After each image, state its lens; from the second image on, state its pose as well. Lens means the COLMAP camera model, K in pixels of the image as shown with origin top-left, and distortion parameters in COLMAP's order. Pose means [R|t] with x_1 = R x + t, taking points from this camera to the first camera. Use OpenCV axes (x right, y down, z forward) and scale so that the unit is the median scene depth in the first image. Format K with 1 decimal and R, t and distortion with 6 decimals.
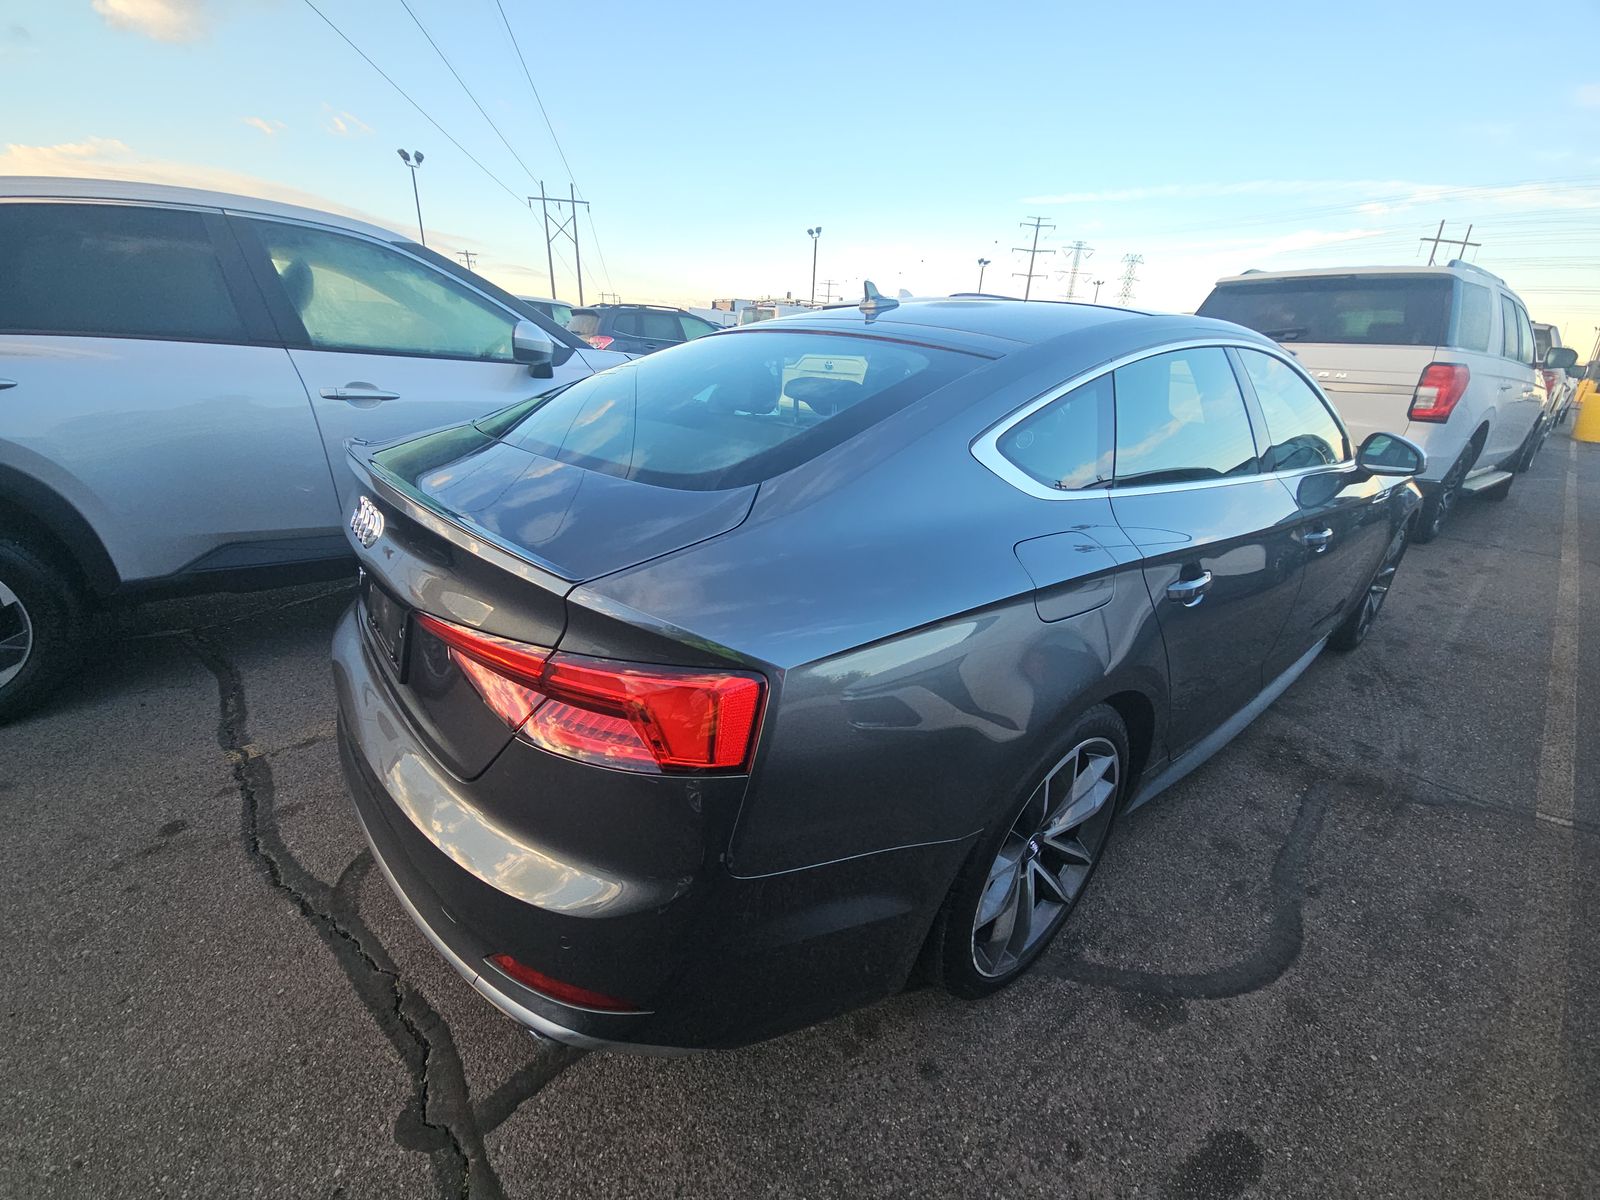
lens RADIAL K [[660.7, 0, 800.1], [0, 660.7, 609.2], [0, 0, 1]] dist [0.006695, -0.004816]
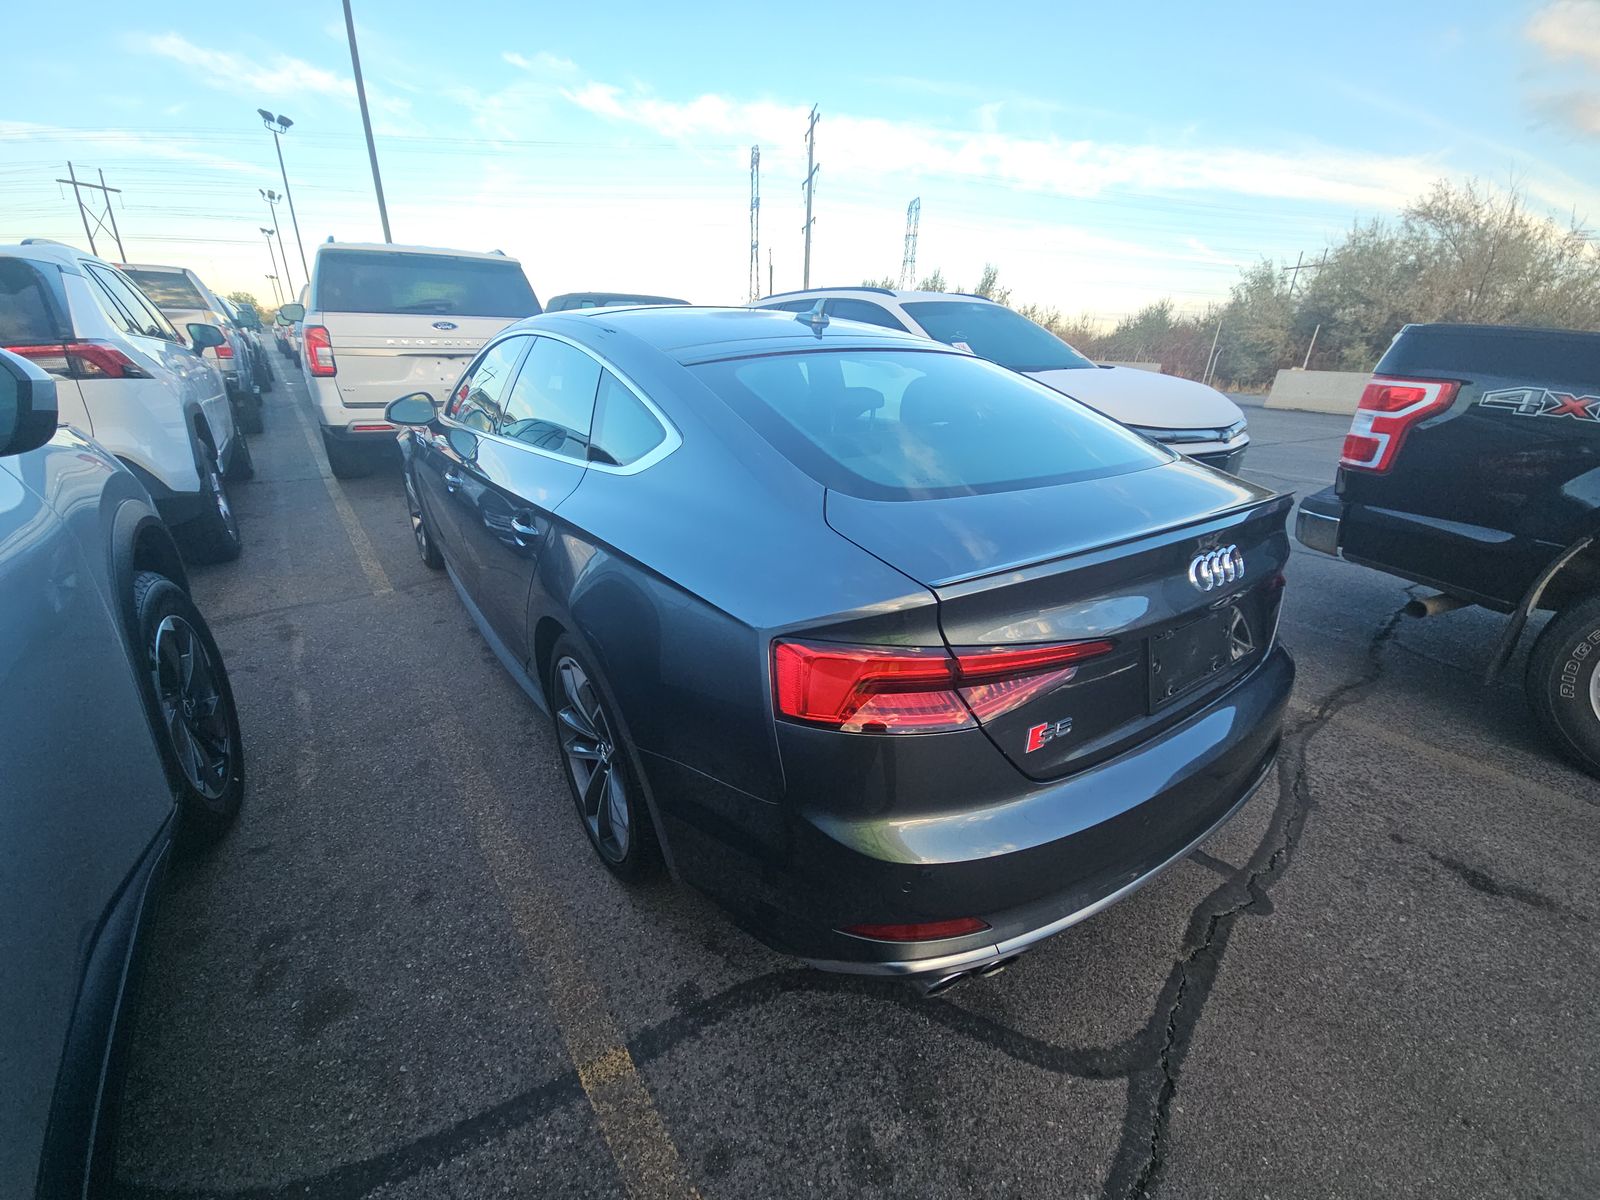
lens RADIAL K [[660.7, 0, 800.2], [0, 660.7, 602.9], [0, 0, 1]] dist [0.006695, -0.004816]
pose [[0.061795, -0.408449, 0.910687, -1.456522], [0.351988, 0.862726, 0.363054, -0.604214], [-0.933962, 0.298116, 0.197082, 1.238892]]
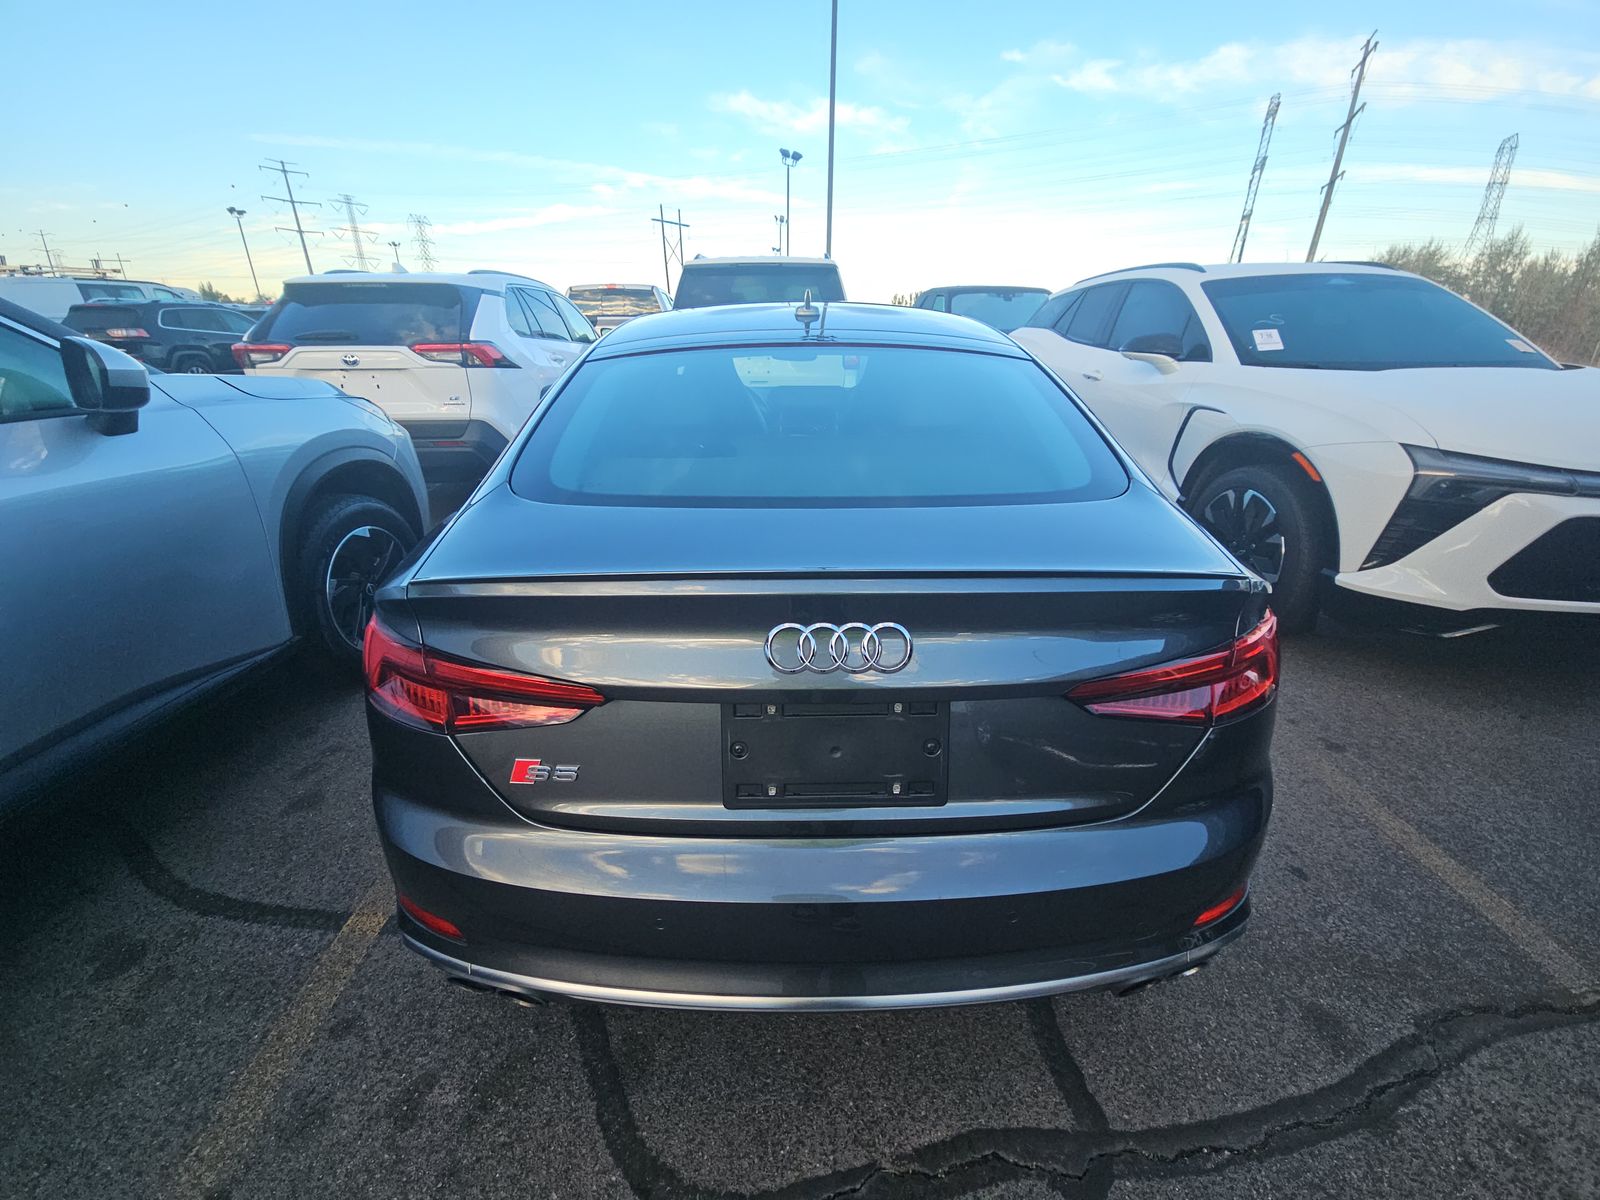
lens RADIAL K [[660.7, 0, 794.3], [0, 660.7, 603.2], [0, 0, 1]] dist [0.006695, -0.004816]
pose [[0.618857, -0.342956, 0.706680, -1.052075], [0.314864, 0.932520, 0.176824, -0.290420], [-0.719637, 0.113079, 0.685081, 0.448954]]
